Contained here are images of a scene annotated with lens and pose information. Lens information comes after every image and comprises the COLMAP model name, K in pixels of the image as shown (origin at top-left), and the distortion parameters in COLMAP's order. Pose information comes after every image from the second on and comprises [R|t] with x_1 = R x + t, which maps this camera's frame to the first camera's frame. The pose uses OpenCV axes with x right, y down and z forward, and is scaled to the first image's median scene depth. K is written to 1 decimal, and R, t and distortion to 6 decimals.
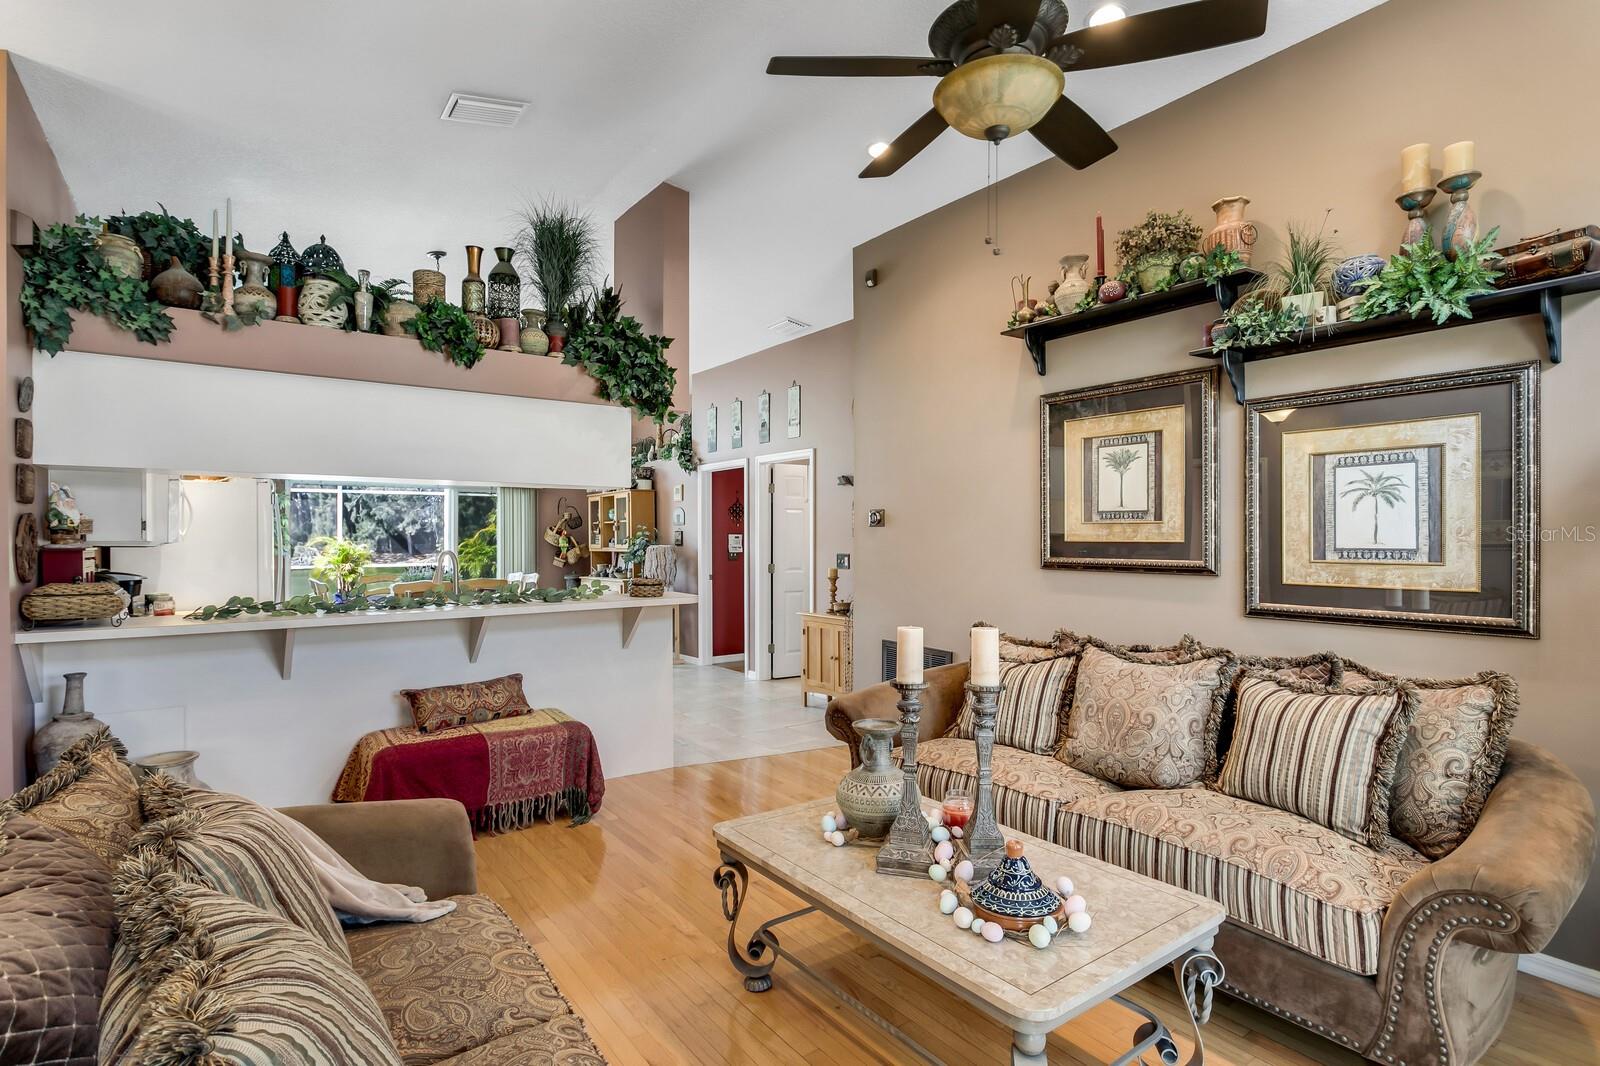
lens RADIAL K [[816.6, 0, 793.0], [0, 816.6, 531.8], [0, 0, 1]] dist [-0.006657, 0.000041]
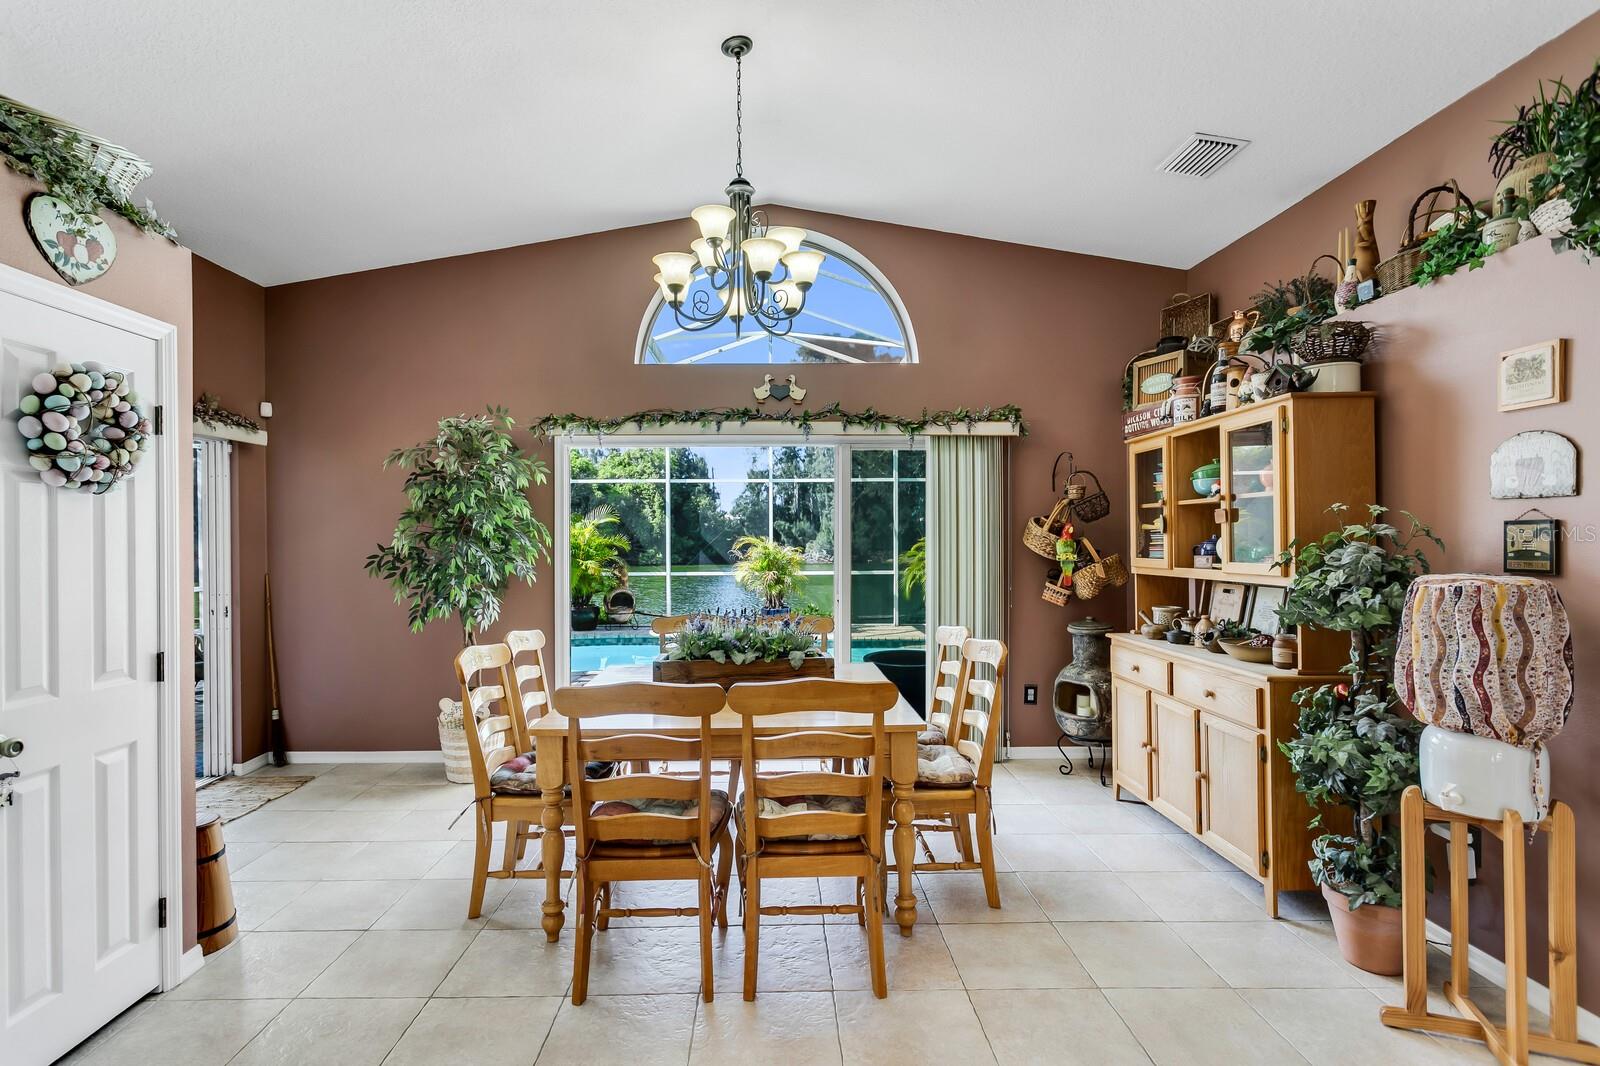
lens RADIAL K [[763.0, 0, 797.0], [0, 763.0, 544.1], [0, 0, 1]] dist [-0.001381, 0.001103]
pose [[0.834933, 0.003841, -0.550339, -0.176916], [0.006468, 0.999838, 0.016791, 0.000890], [0.550314, -0.017579, 0.834773, 0.578012]]
